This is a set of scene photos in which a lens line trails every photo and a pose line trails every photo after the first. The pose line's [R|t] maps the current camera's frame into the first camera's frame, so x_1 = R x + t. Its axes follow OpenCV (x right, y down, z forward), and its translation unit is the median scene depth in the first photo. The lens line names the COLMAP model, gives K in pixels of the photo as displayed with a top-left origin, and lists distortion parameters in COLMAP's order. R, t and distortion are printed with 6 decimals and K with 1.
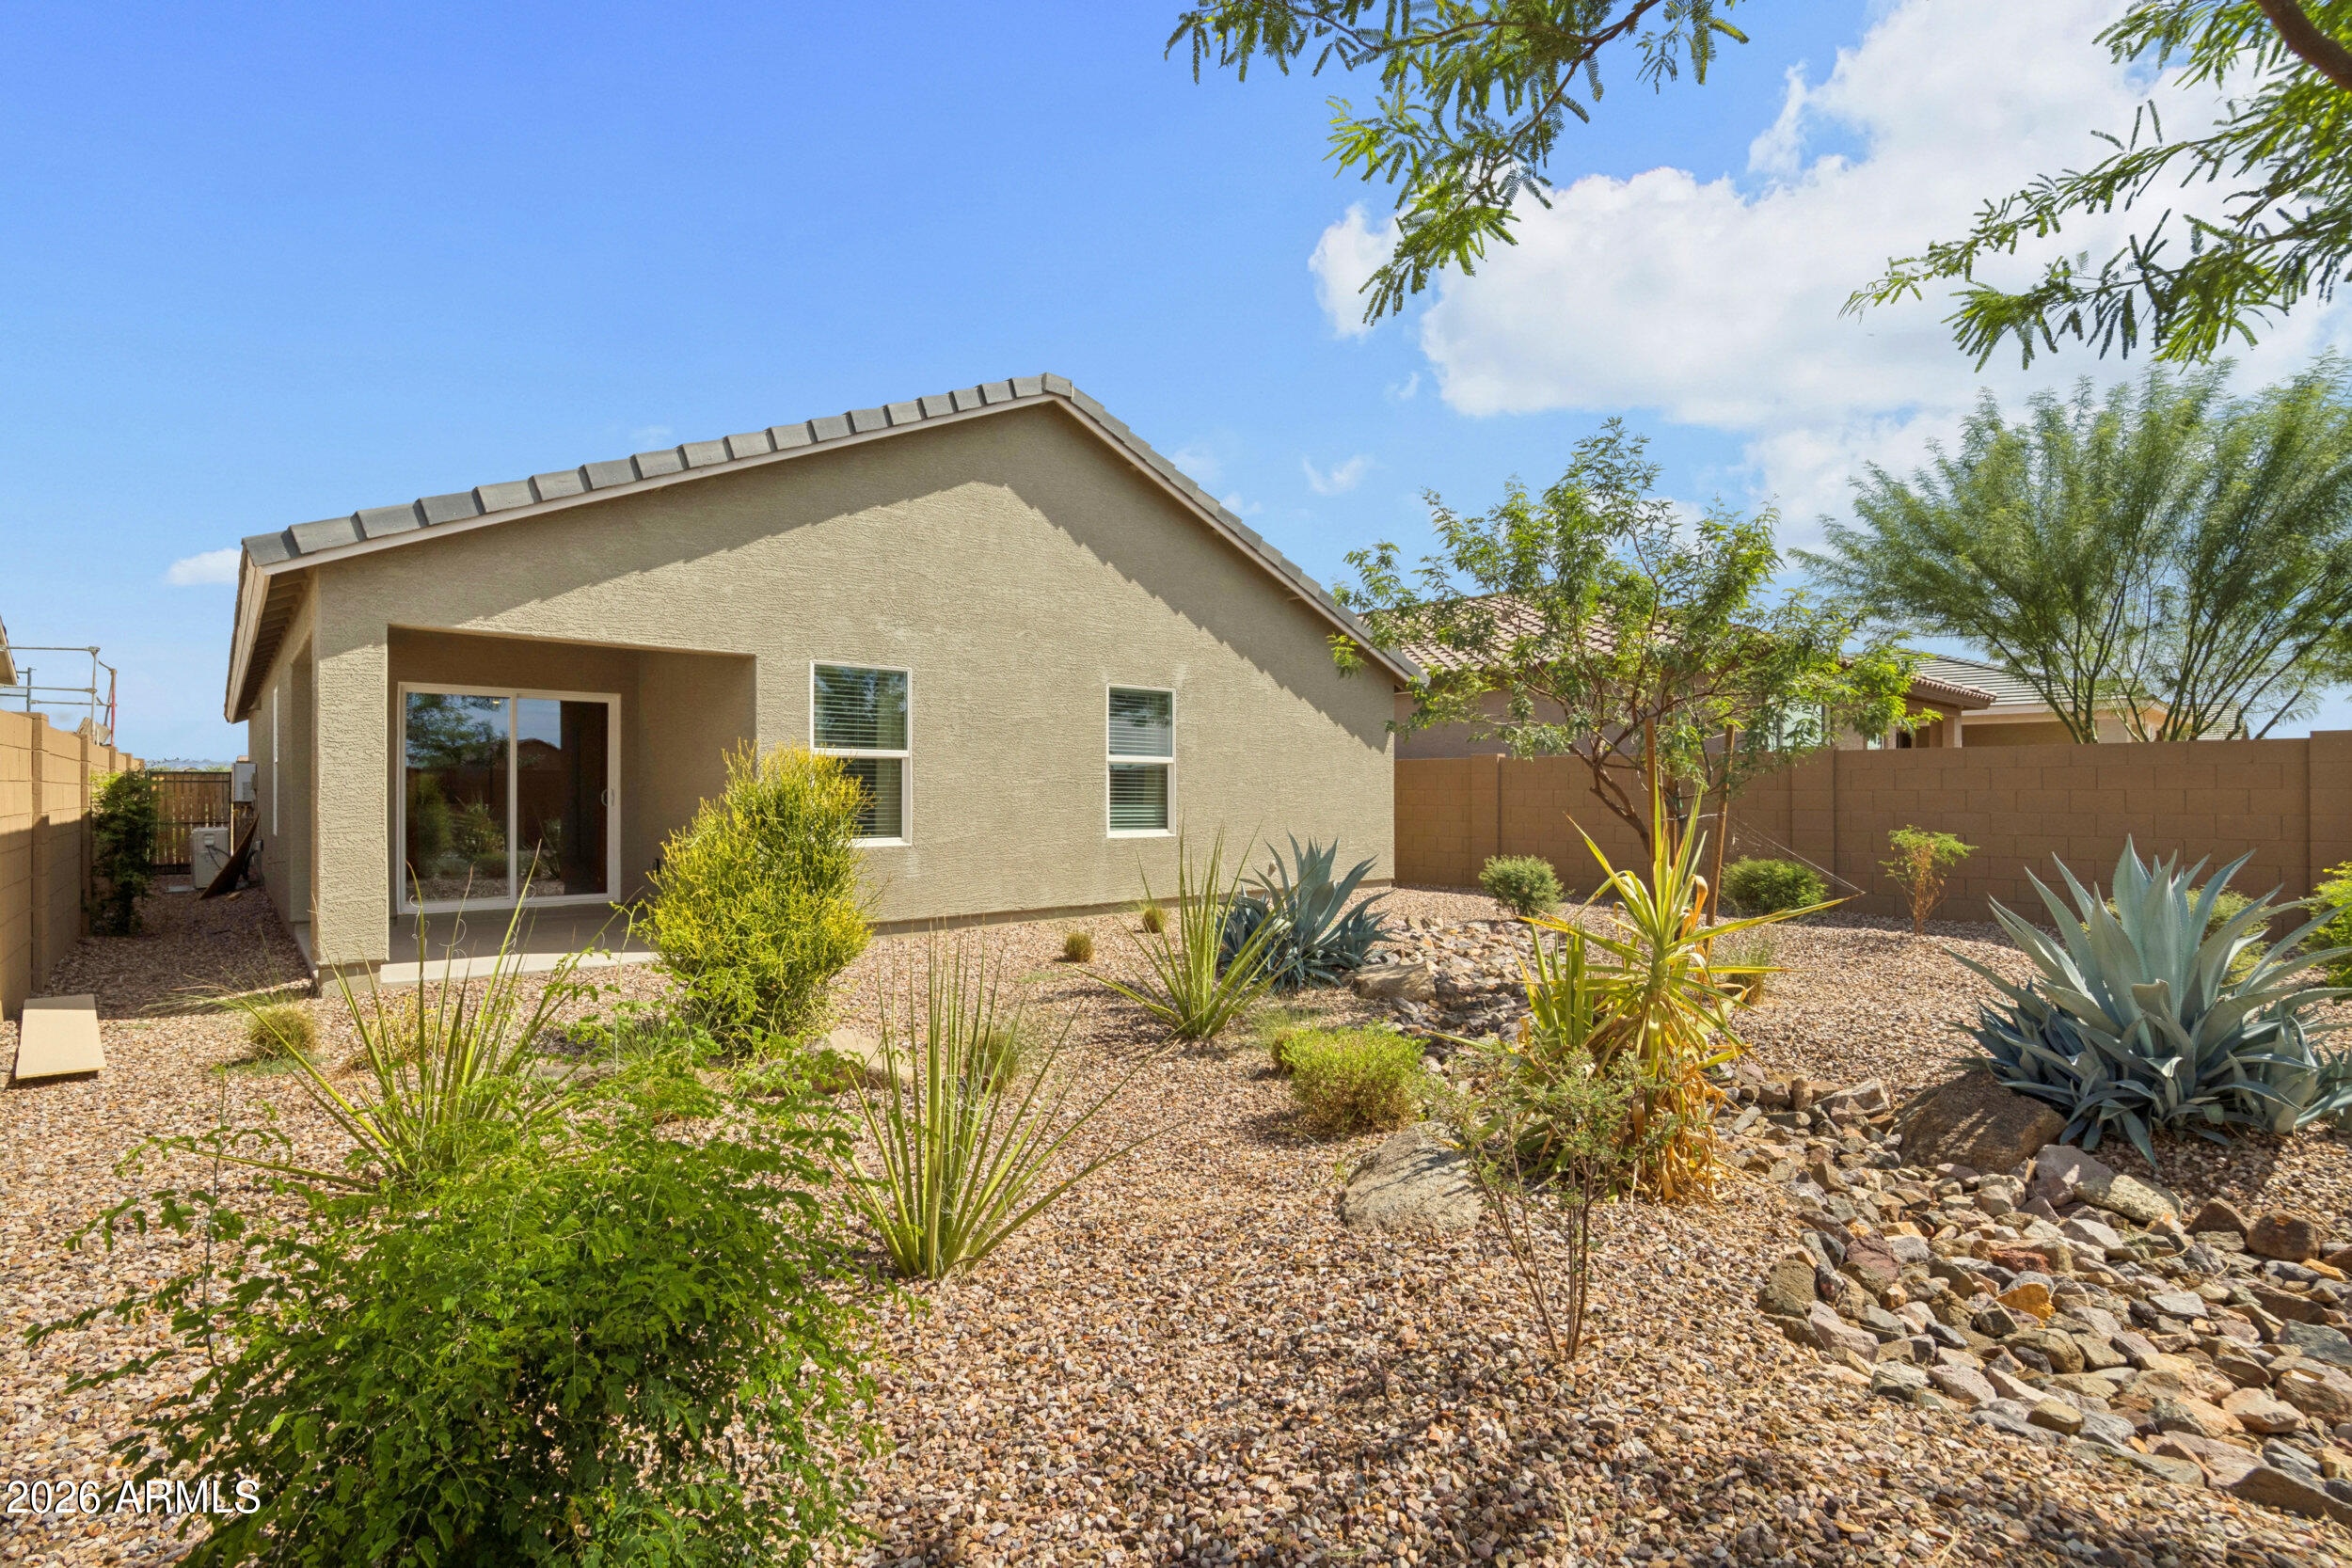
lens RADIAL K [[1104.4, 0, 1176.0], [0, 1104.4, 780.1], [0, 0, 1]] dist [-0.027205, 0.002998]
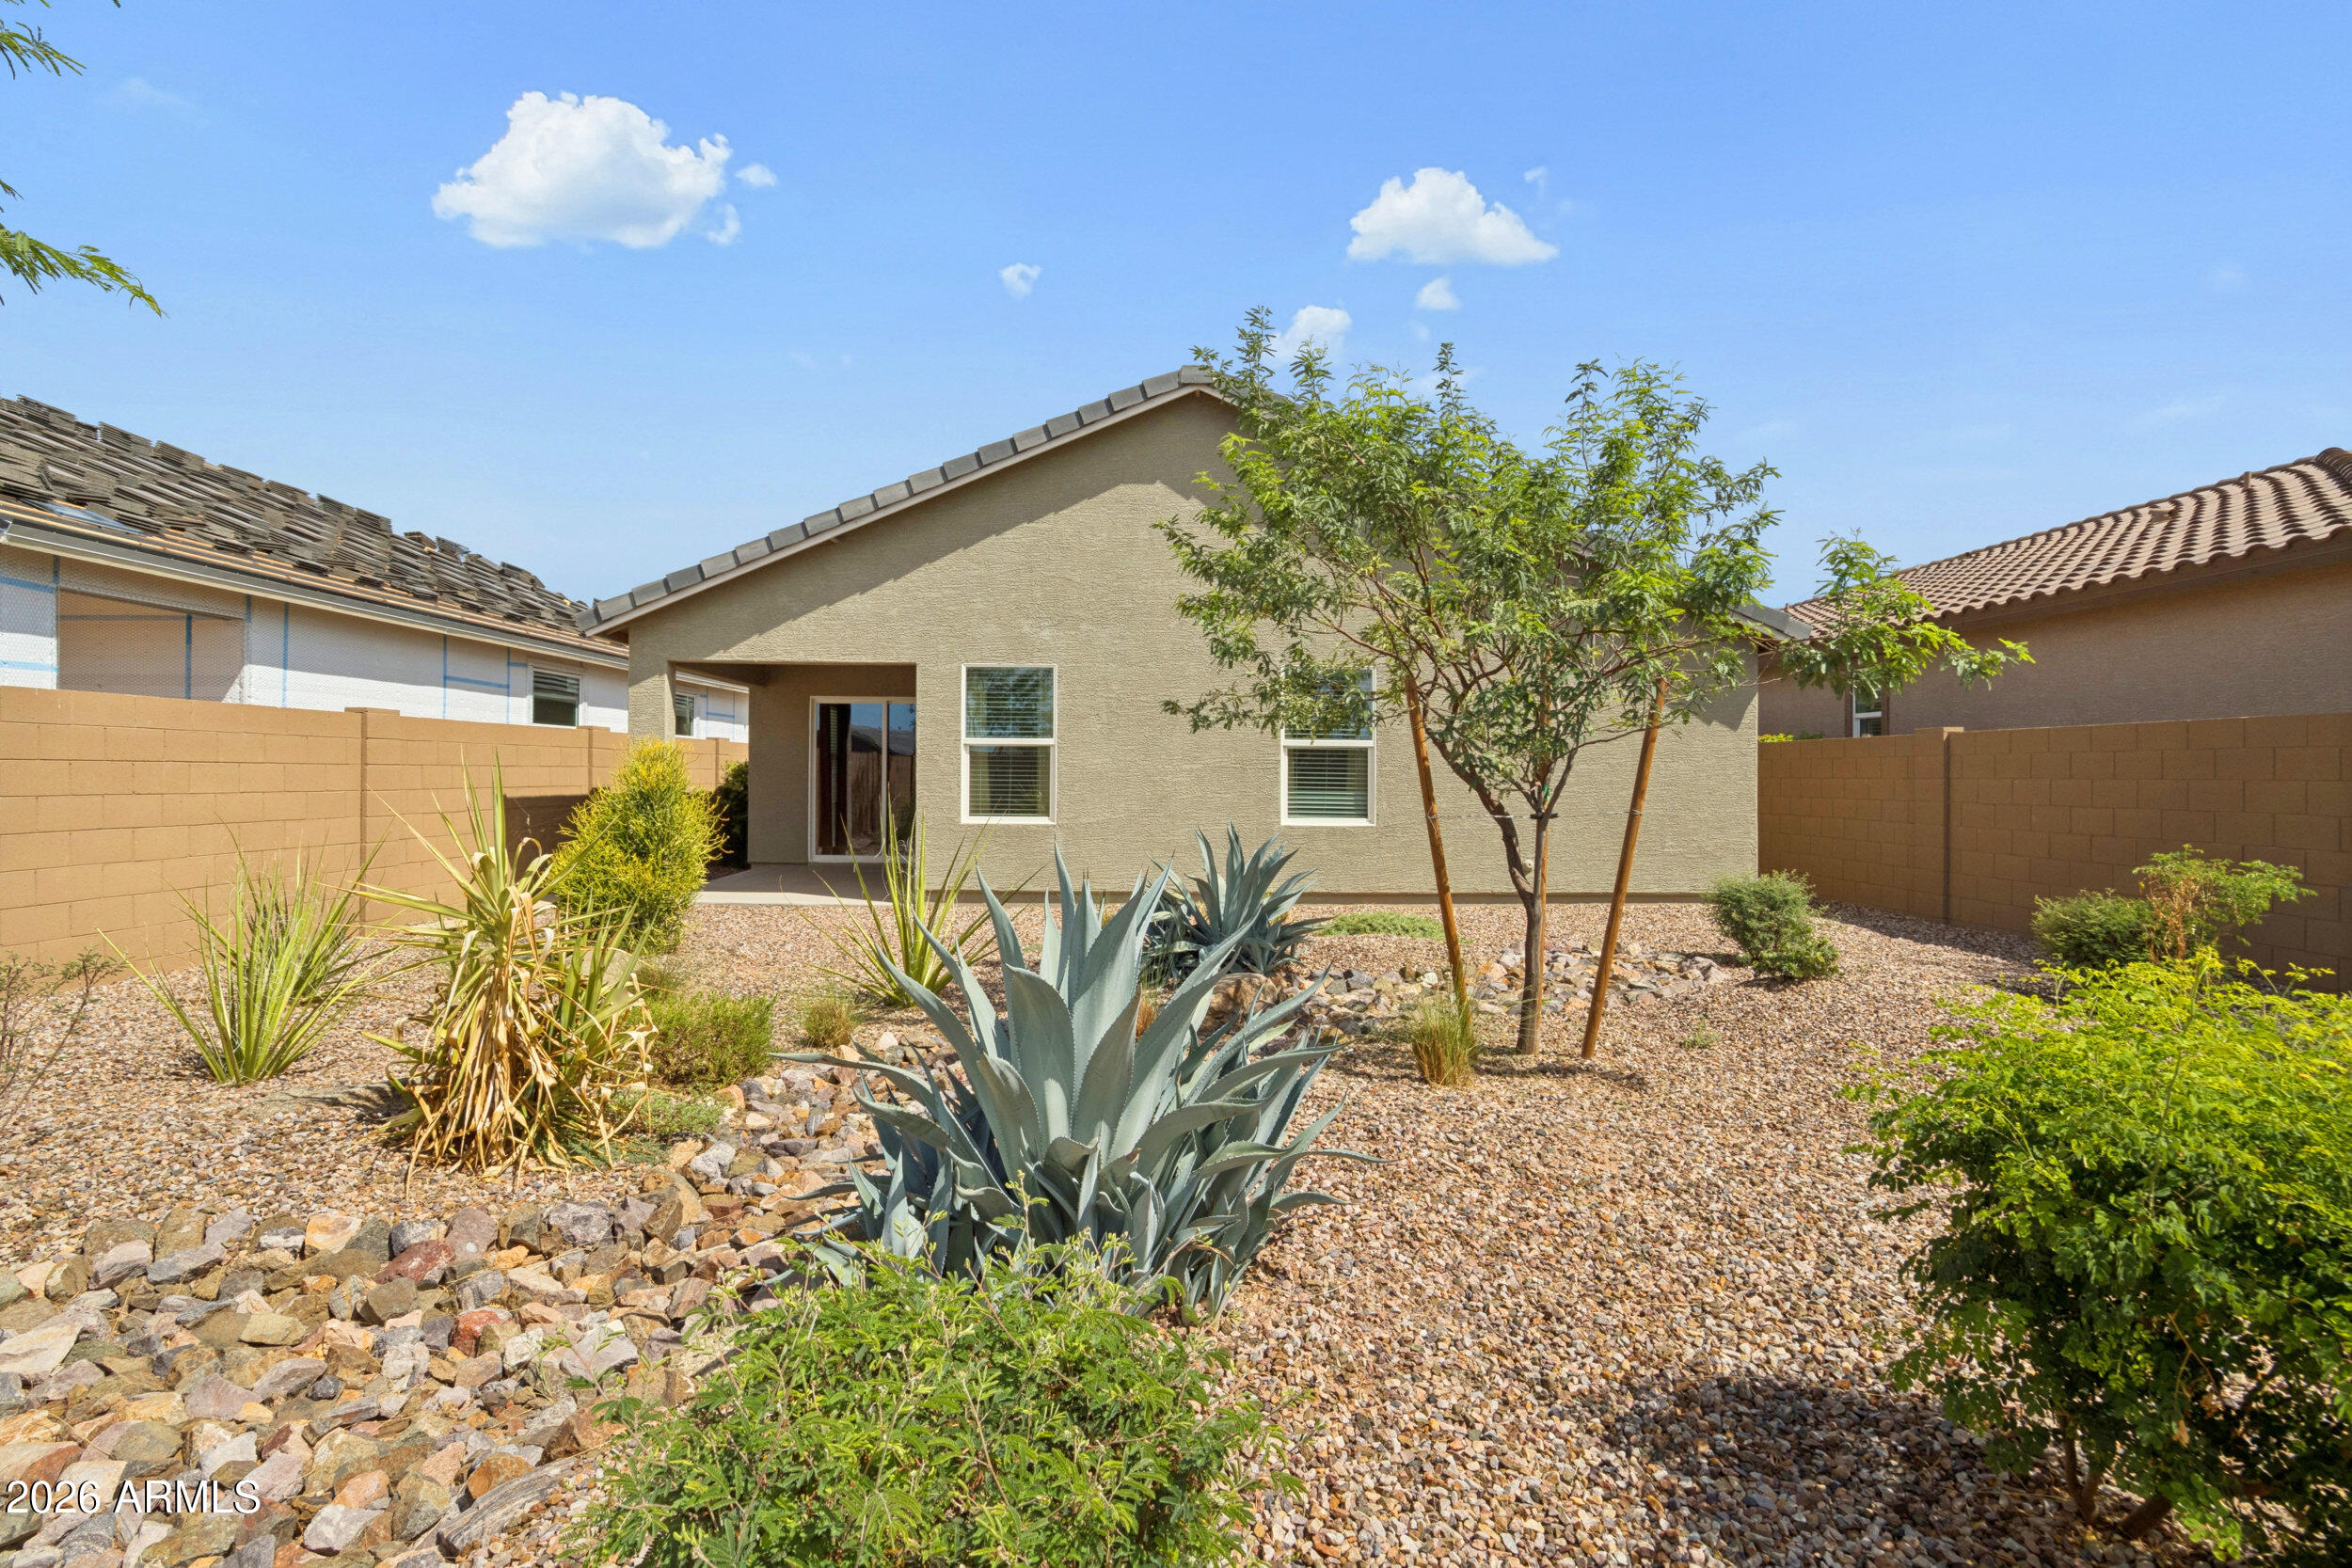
lens RADIAL K [[1104.4, 0, 1169.0], [0, 1104.4, 775.1], [0, 0, 1]] dist [-0.027205, 0.002998]
pose [[0.739373, -0.000851, -0.673296, 0.590346], [-0.000242, 0.999999, -0.001530, 0.011807], [0.673297, 0.001294, 0.739371, 0.253363]]
